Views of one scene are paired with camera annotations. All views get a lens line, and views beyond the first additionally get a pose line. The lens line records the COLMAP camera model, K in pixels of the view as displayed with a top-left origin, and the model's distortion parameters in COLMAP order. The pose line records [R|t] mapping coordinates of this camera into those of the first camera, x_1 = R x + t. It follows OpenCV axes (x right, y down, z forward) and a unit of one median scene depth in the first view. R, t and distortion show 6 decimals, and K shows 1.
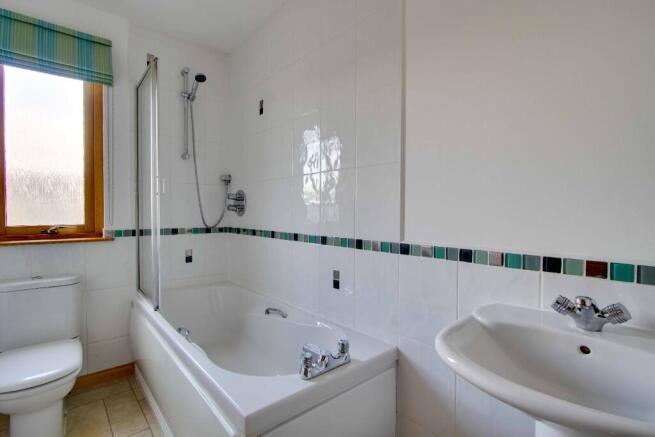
lens RADIAL K [[308.3, 0, 327.3], [0, 308.3, 218.8], [0, 0, 1]] dist [-0.004518, -0.000847]
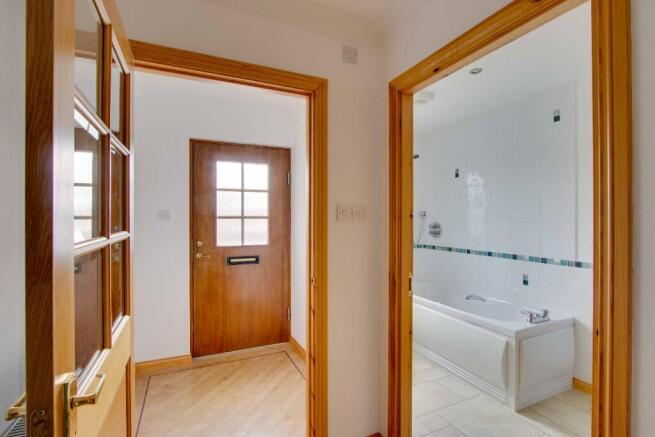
lens RADIAL K [[308.3, 0, 327.3], [0, 308.3, 218.8], [0, 0, 1]] dist [-0.004518, -0.000847]
pose [[0.964800, -0.000315, -0.262985, -0.600622], [-0.005010, 0.999796, -0.019576, -0.111449], [0.262938, 0.020205, 0.964601, -0.997988]]
